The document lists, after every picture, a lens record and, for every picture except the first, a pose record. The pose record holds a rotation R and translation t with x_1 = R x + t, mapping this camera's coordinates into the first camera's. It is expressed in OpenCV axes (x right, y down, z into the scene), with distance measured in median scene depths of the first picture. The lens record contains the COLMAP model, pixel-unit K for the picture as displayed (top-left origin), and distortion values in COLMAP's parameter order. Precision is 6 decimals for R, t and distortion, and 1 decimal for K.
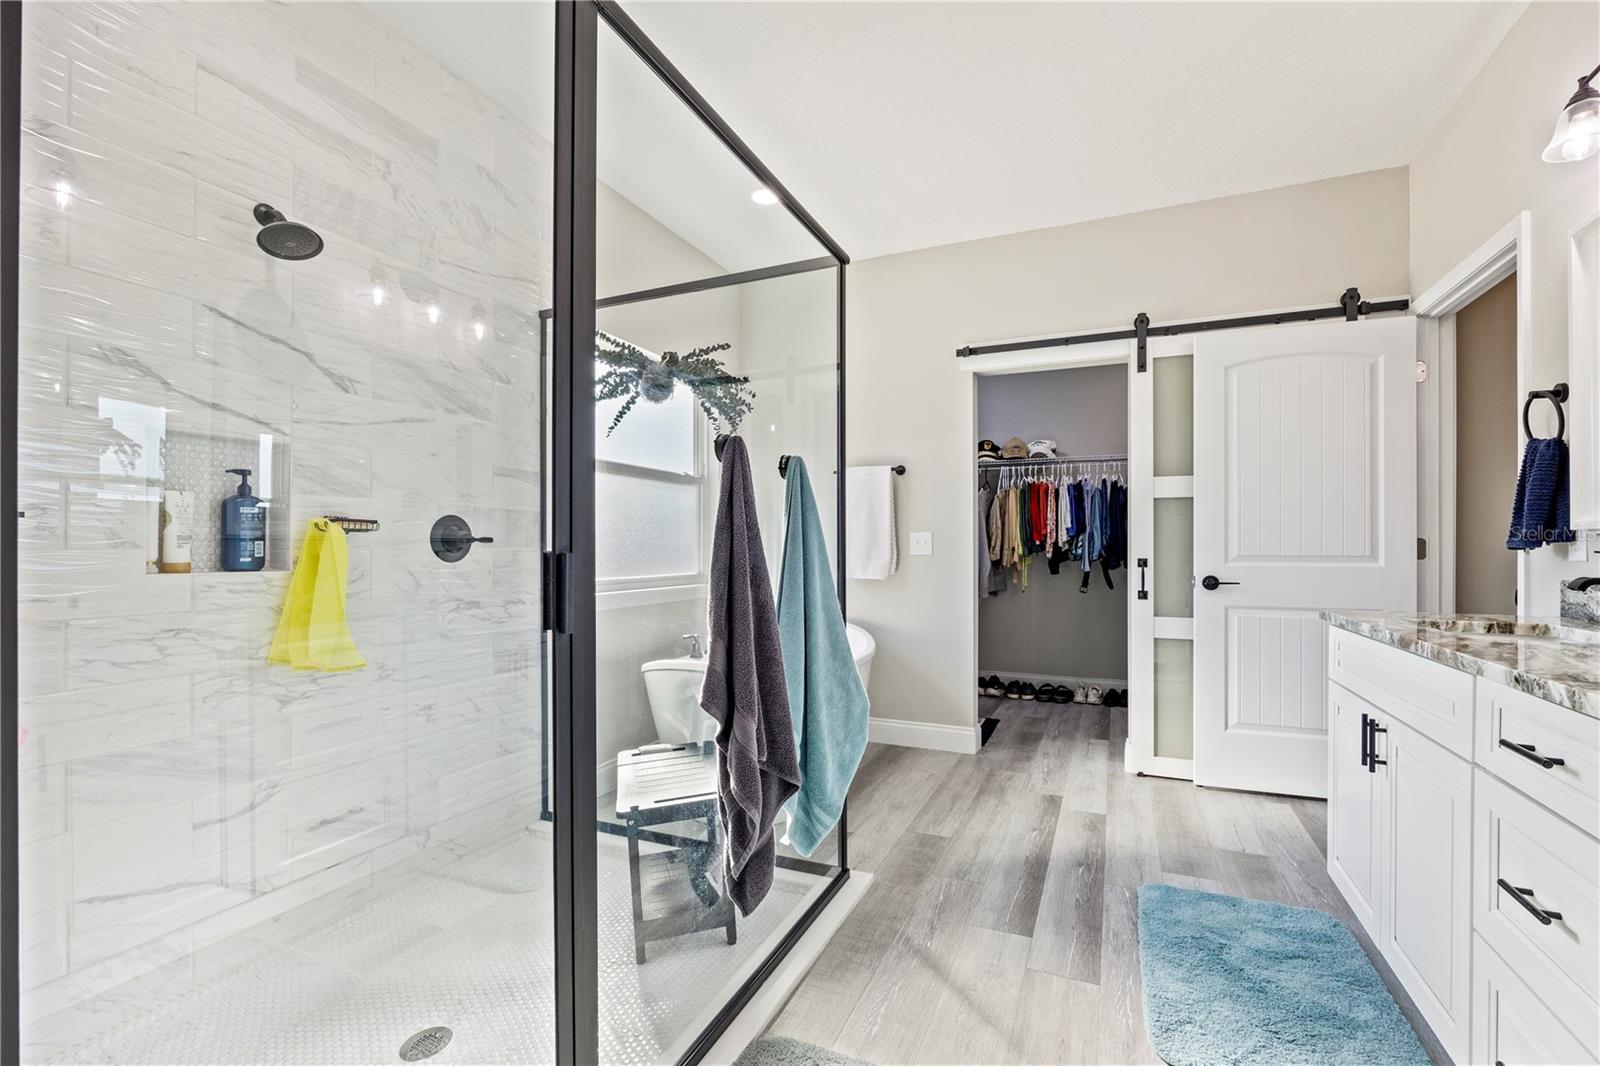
lens RADIAL K [[695.5, 0, 810.0], [0, 695.5, 552.3], [0, 0, 1]] dist [-0.015570, 0.001442]
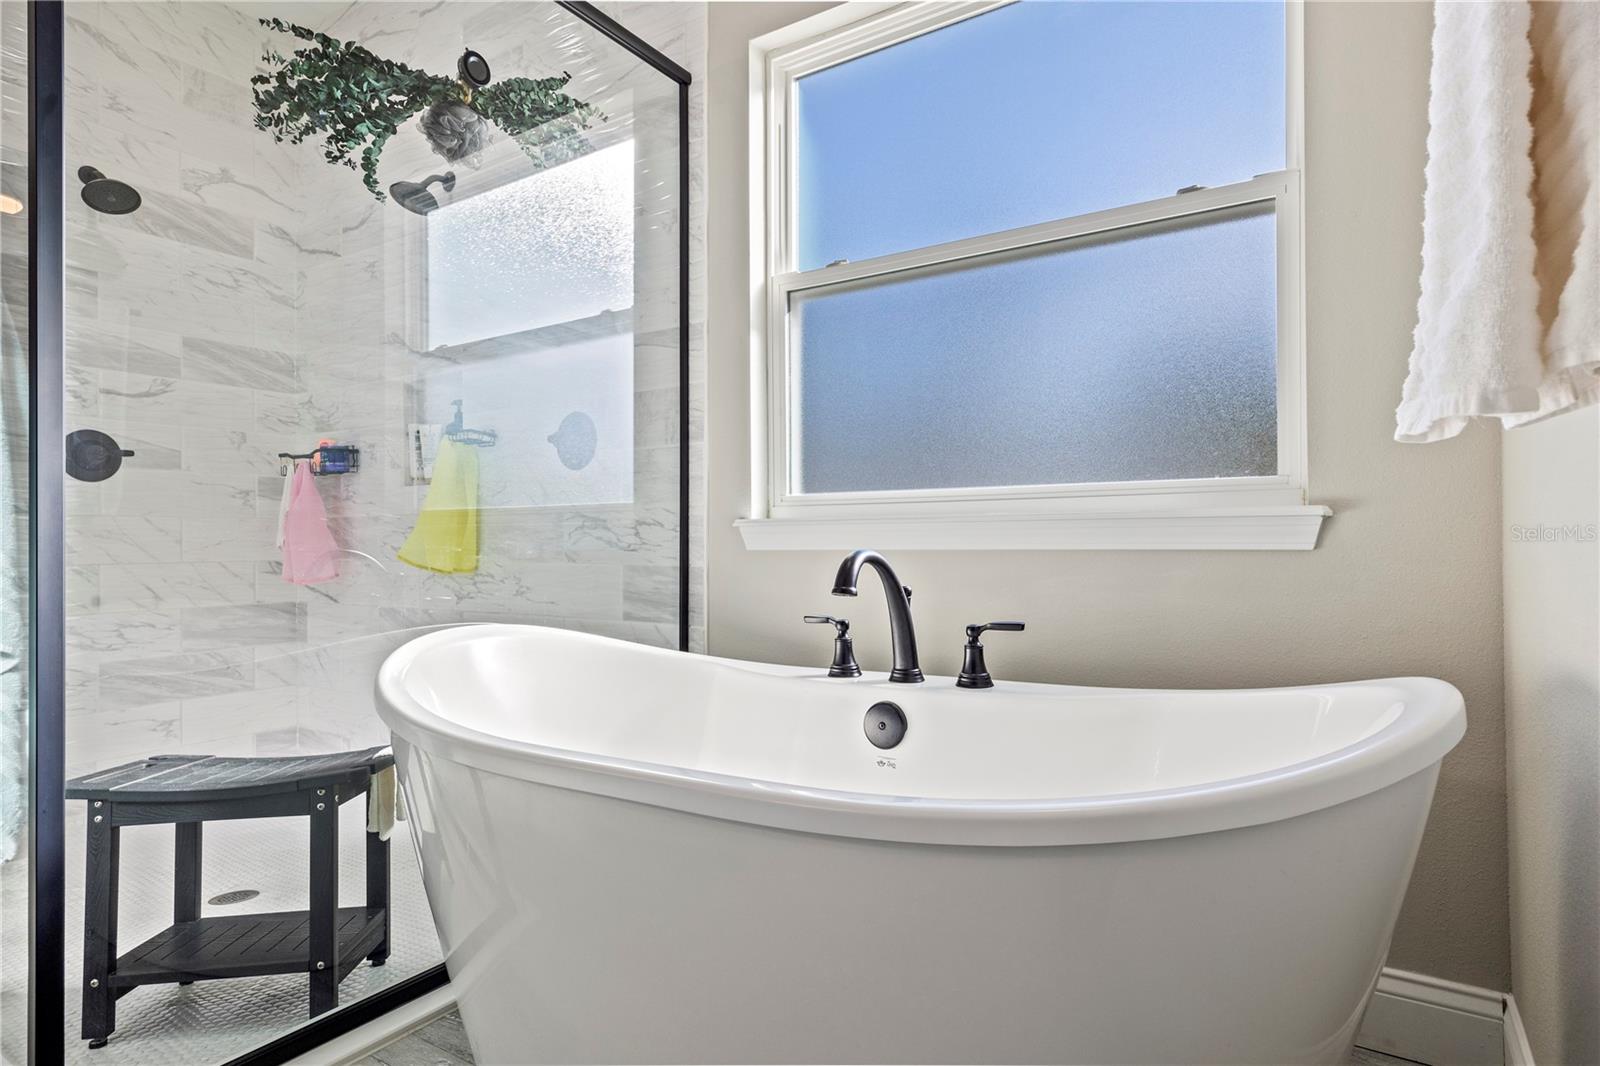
lens RADIAL K [[872.3, 0, 810.7], [0, 872.3, 529.7], [0, 0, 1]] dist [0.017576, -0.005583]
pose [[-0.160469, -0.007777, -0.987010, 0.408420], [0.005376, 0.999947, -0.008753, 0.085013], [0.987026, -0.006711, -0.160419, 1.281559]]
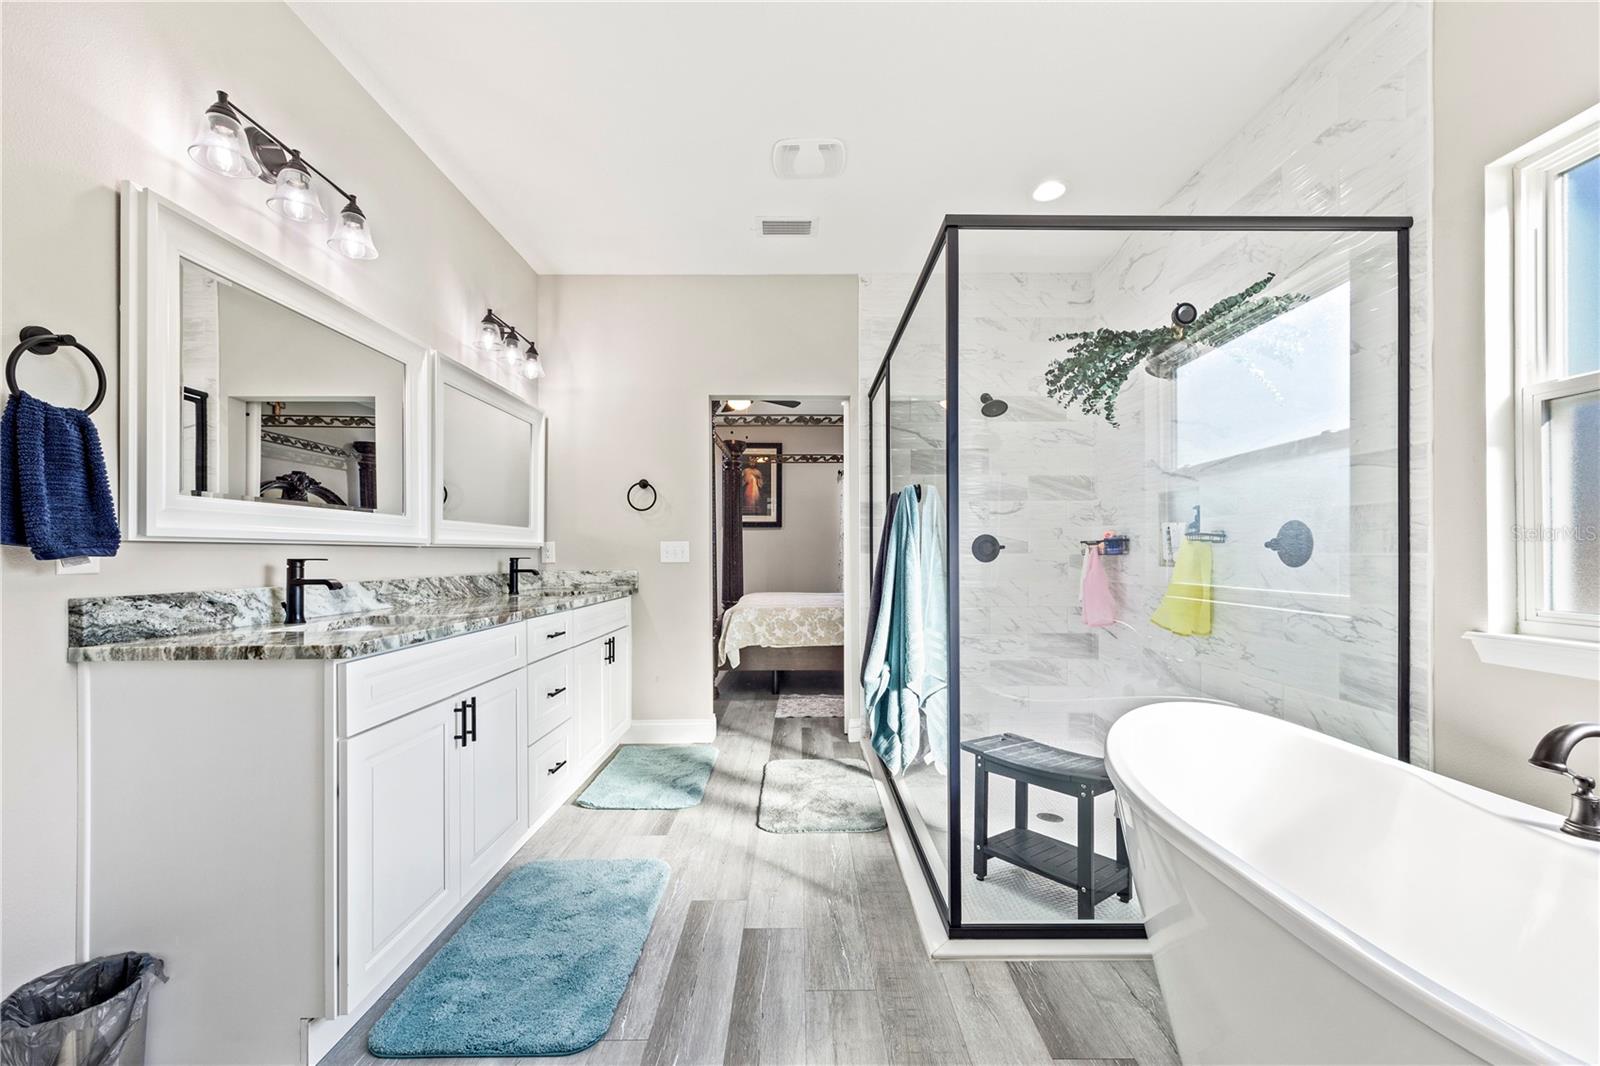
lens RADIAL K [[633.7, 0, 797.1], [0, 633.7, 547.9], [0, 0, 1]] dist [0.001318, 0.000252]
pose [[-0.916034, -0.001360, -0.401099, 0.457999], [0.000861, 0.999985, -0.005358, -0.008496], [0.401100, -0.005253, -0.916019, 1.384462]]
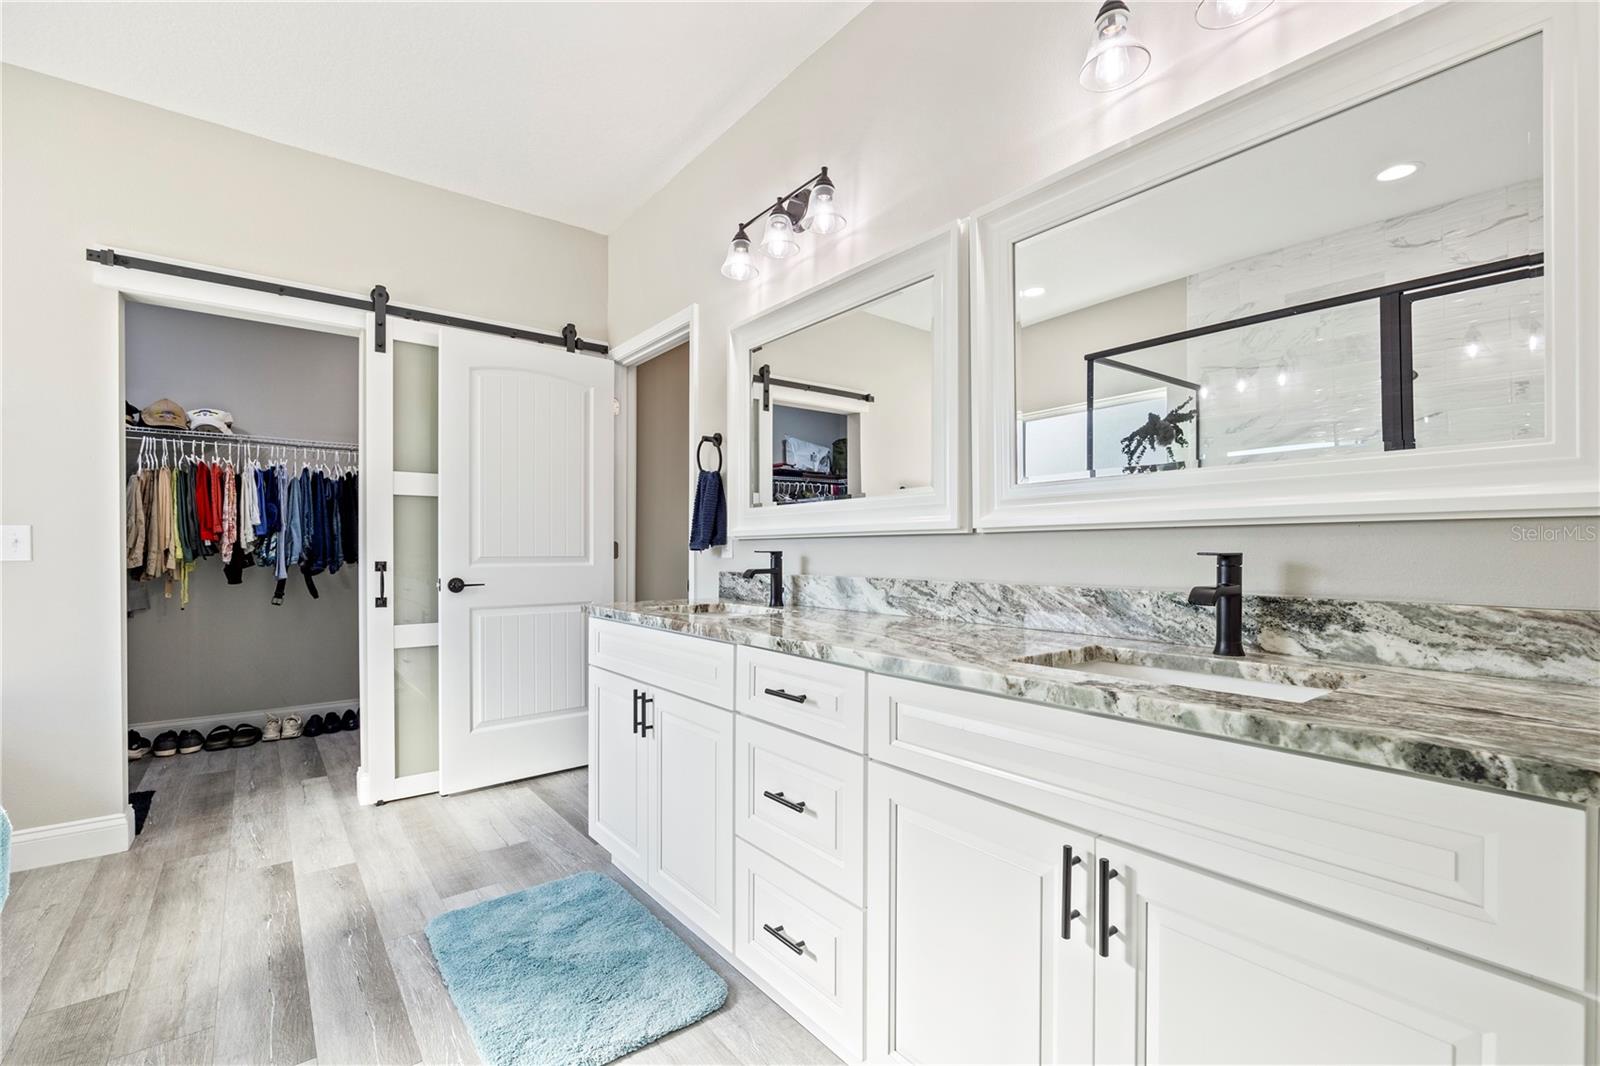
lens RADIAL K [[695.5, 0, 815.0], [0, 695.5, 559.5], [0, 0, 1]] dist [-0.015570, 0.001442]
pose [[0.454831, -0.013662, 0.890473, -0.070033], [0.007403, 0.999906, 0.011560, 0.000127], [-0.890547, 0.001334, 0.454889, 0.115731]]
